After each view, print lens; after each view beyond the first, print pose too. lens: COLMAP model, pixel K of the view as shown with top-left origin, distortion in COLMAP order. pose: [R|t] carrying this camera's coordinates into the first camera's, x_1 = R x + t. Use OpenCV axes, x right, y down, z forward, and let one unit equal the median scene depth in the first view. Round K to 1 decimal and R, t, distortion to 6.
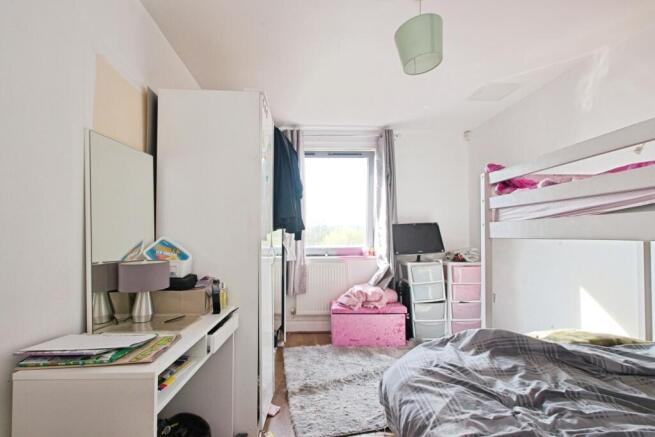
lens RADIAL K [[299.2, 0, 327.1], [0, 299.2, 233.8], [0, 0, 1]] dist [0.001429, -0.000141]
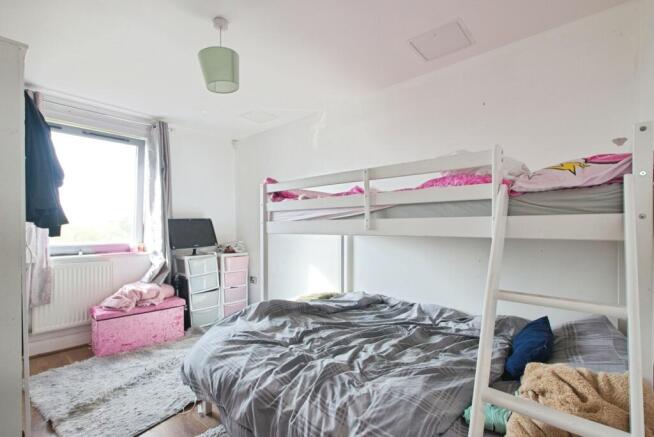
lens RADIAL K [[298.7, 0, 326.6], [0, 298.7, 233.8], [0, 0, 1]] dist [0.001429, -0.000141]
pose [[0.692709, -0.006661, 0.721186, -0.146699], [-0.009117, 0.999797, 0.017992, -0.006105], [-0.721159, -0.019038, 0.692508, -0.074062]]
